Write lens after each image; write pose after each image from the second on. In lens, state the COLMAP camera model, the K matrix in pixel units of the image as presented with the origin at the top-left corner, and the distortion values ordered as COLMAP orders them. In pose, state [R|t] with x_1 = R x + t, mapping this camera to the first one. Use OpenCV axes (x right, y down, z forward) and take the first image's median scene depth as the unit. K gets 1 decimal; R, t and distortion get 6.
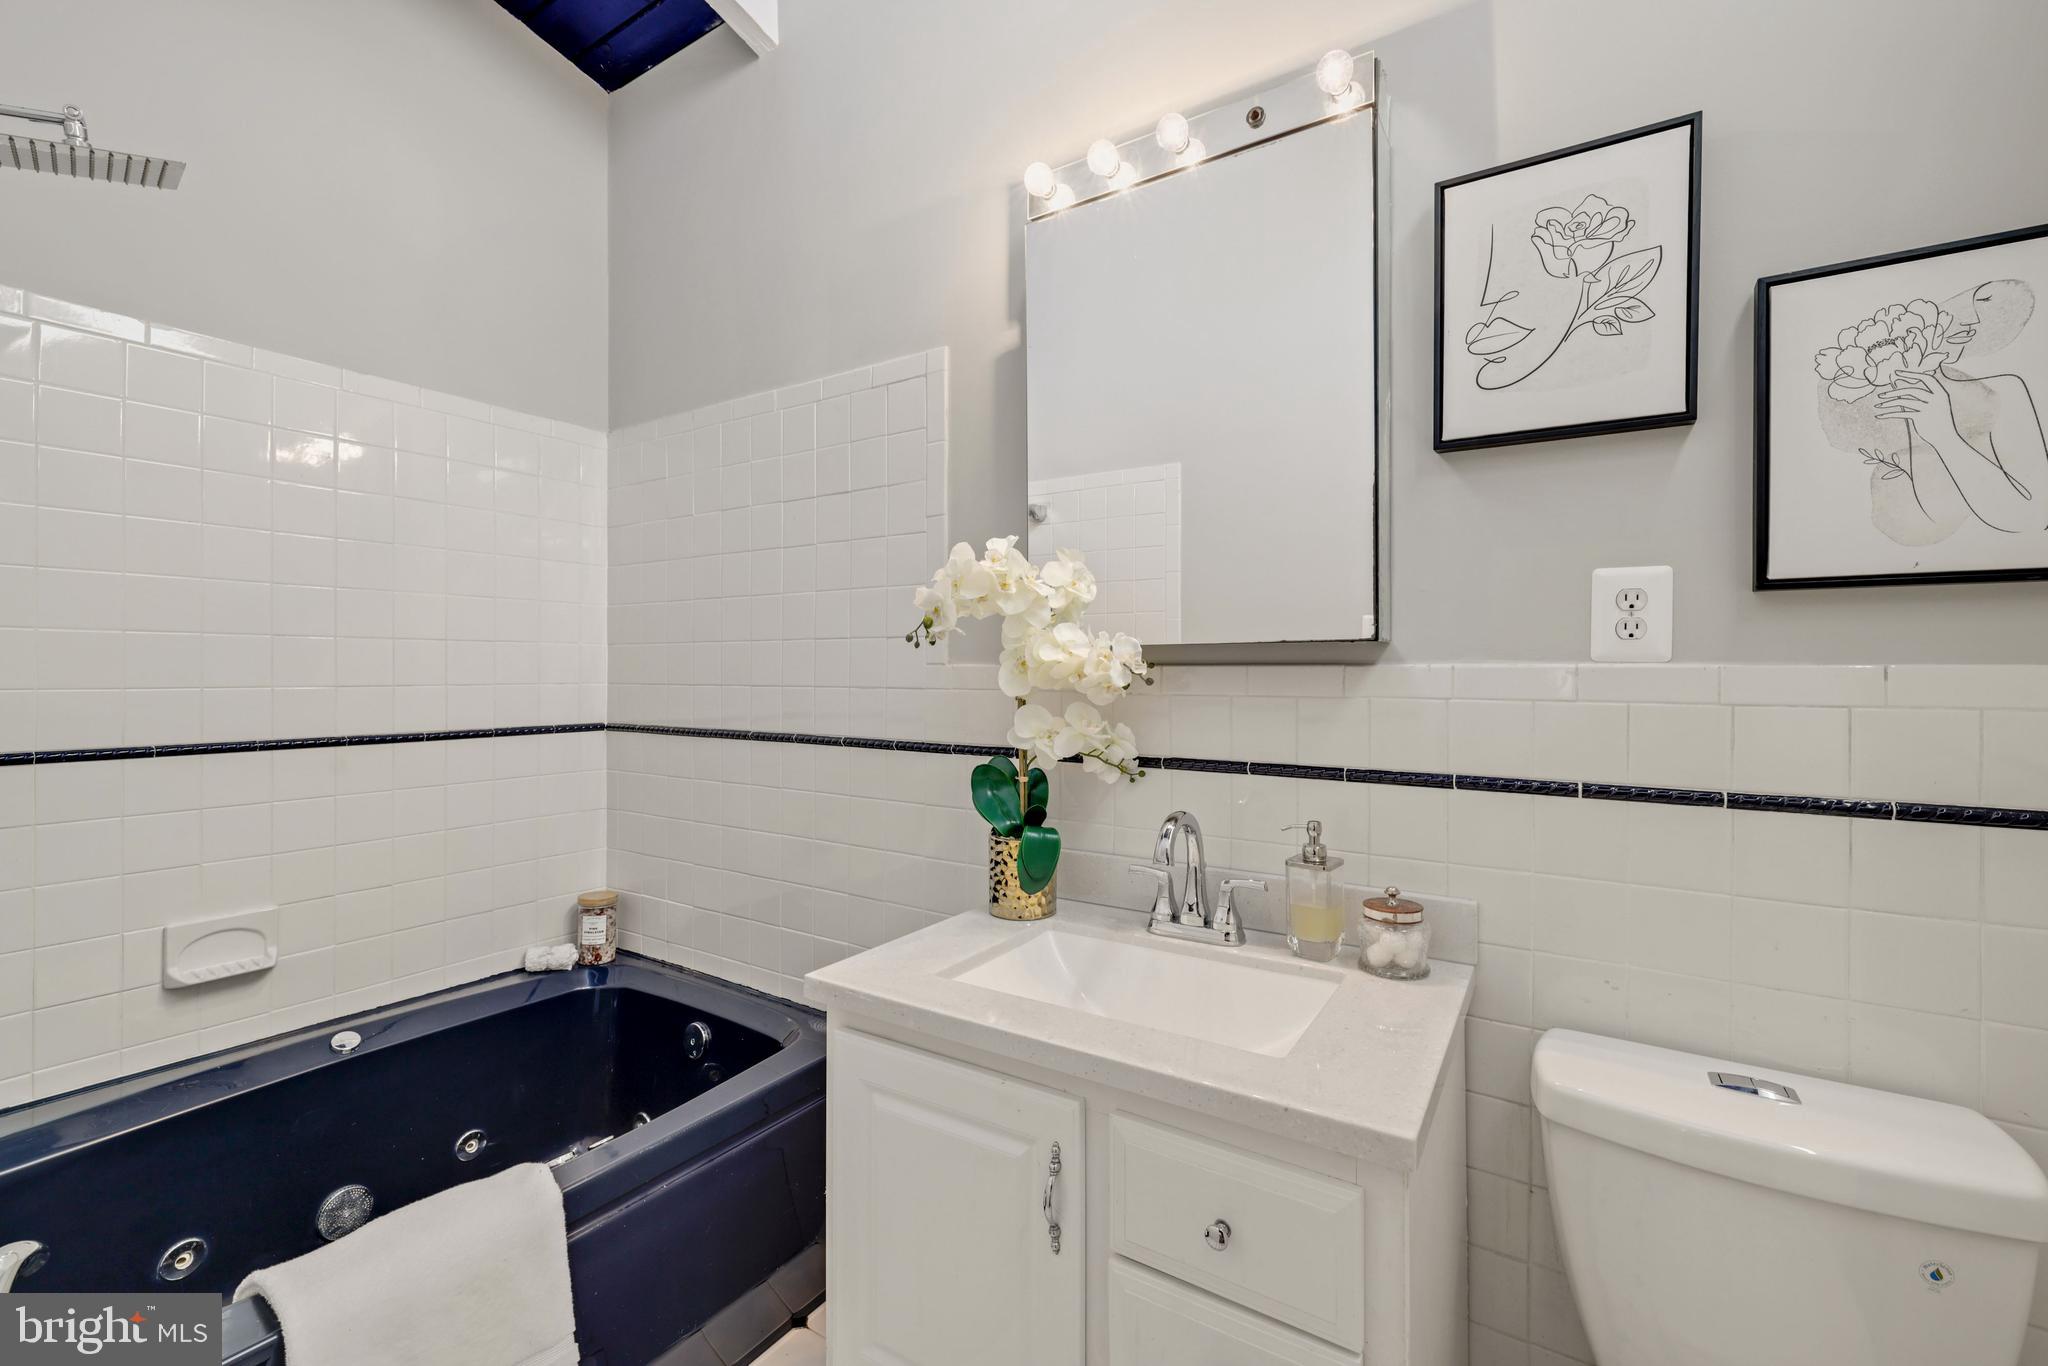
lens RADIAL K [[872.8, 0, 1019.1], [0, 872.8, 678.3], [0, 0, 1]] dist [0.002188, -0.000694]
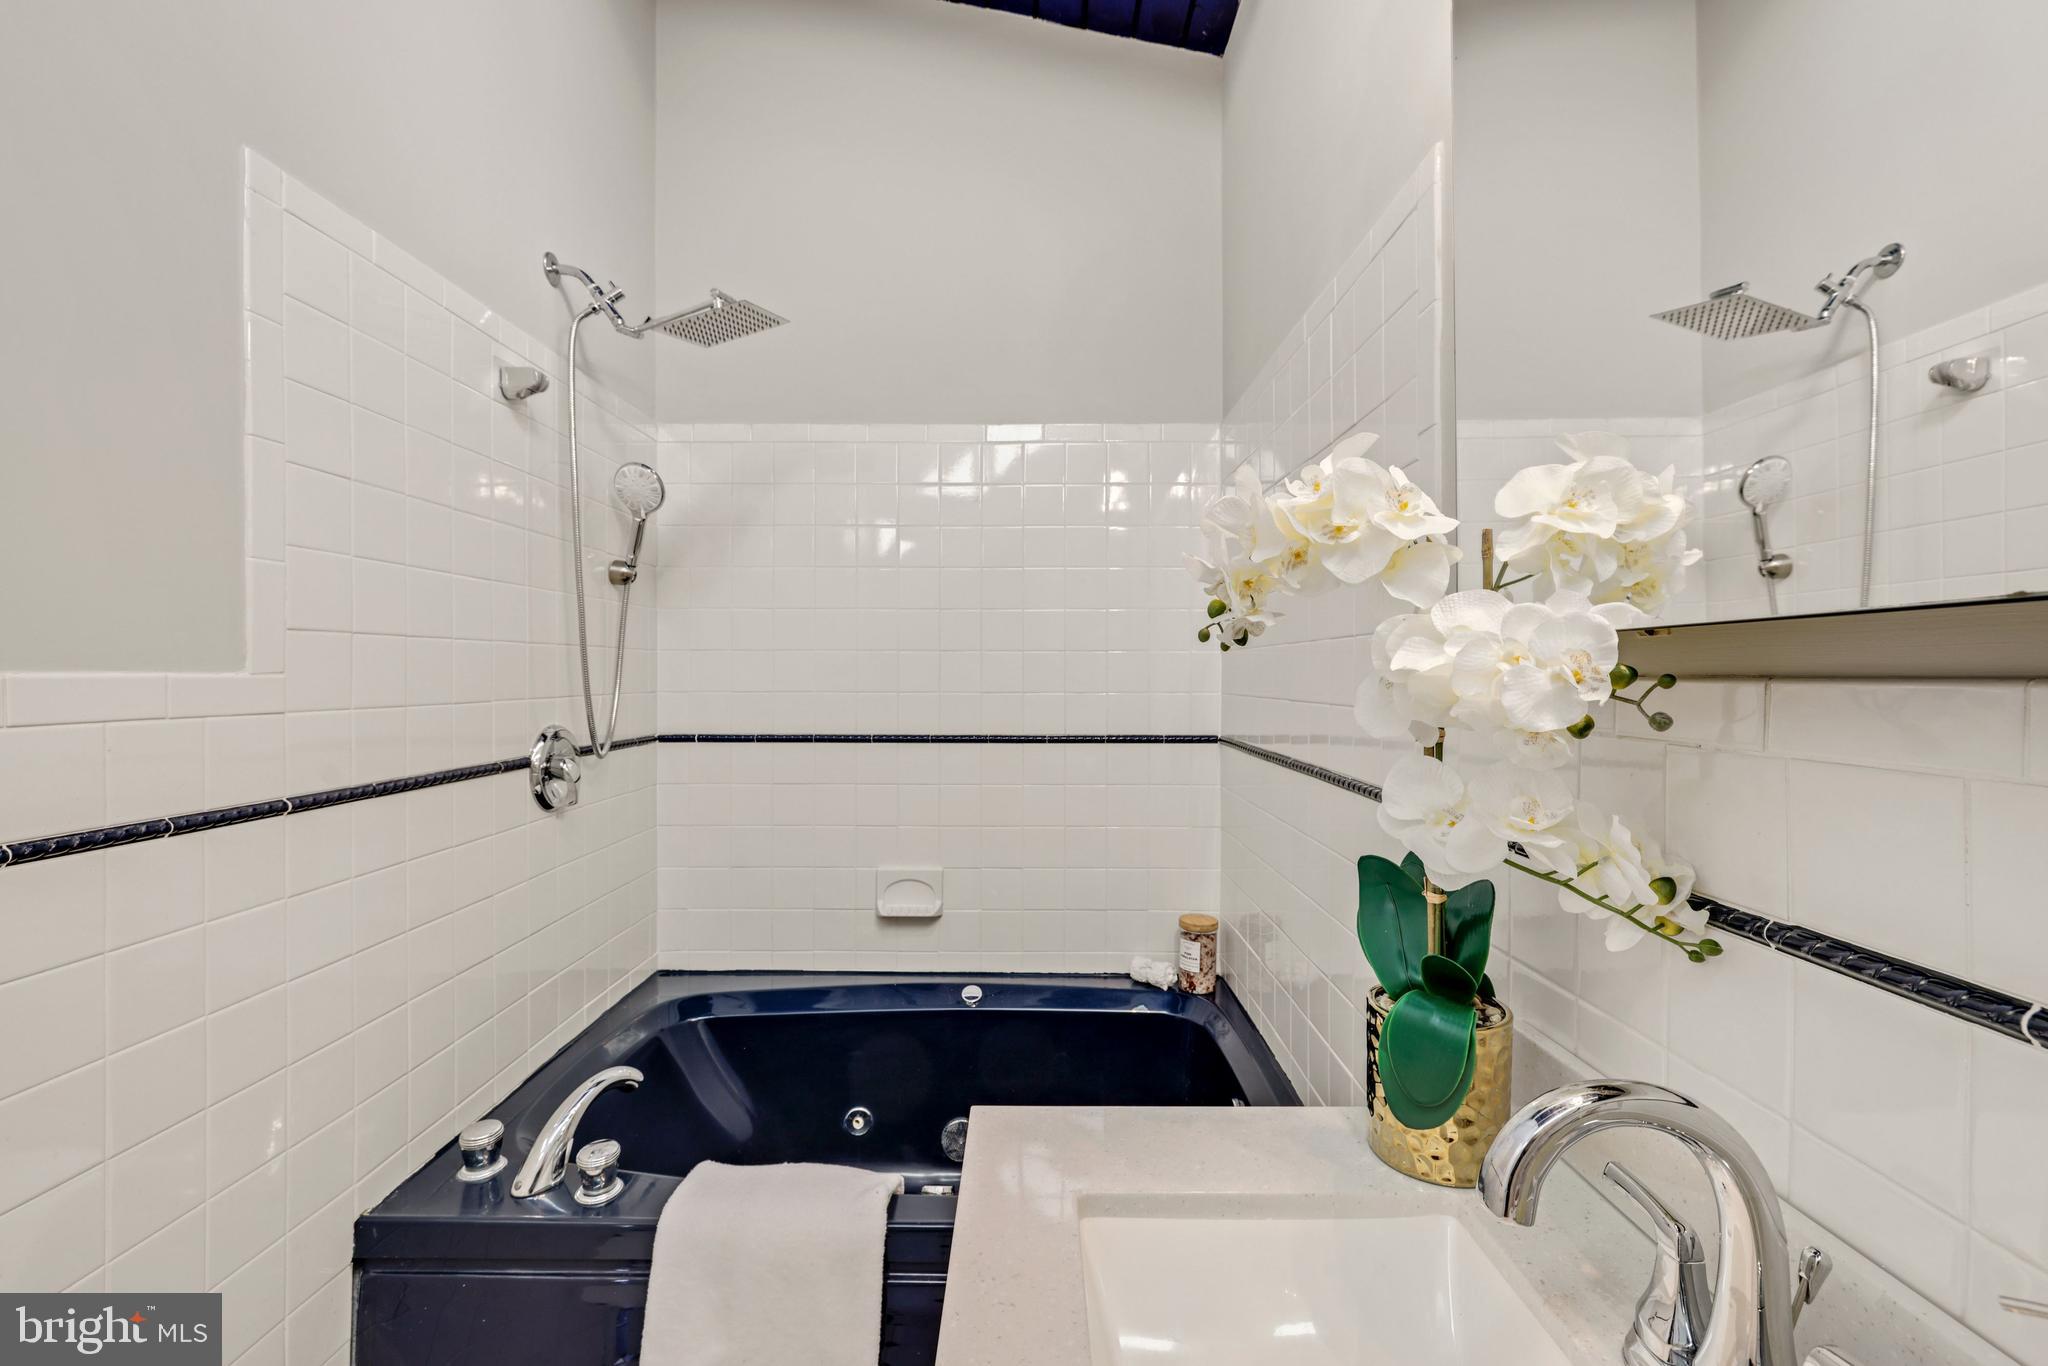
lens RADIAL K [[872.8, 0, 1023.1], [0, 872.8, 676.3], [0, 0, 1]] dist [0.002188, -0.000694]
pose [[0.539633, 0.002513, -0.841896, 0.213892], [-0.008541, 0.999960, -0.002490, -0.008529], [0.841857, 0.008534, 0.539633, 0.352885]]
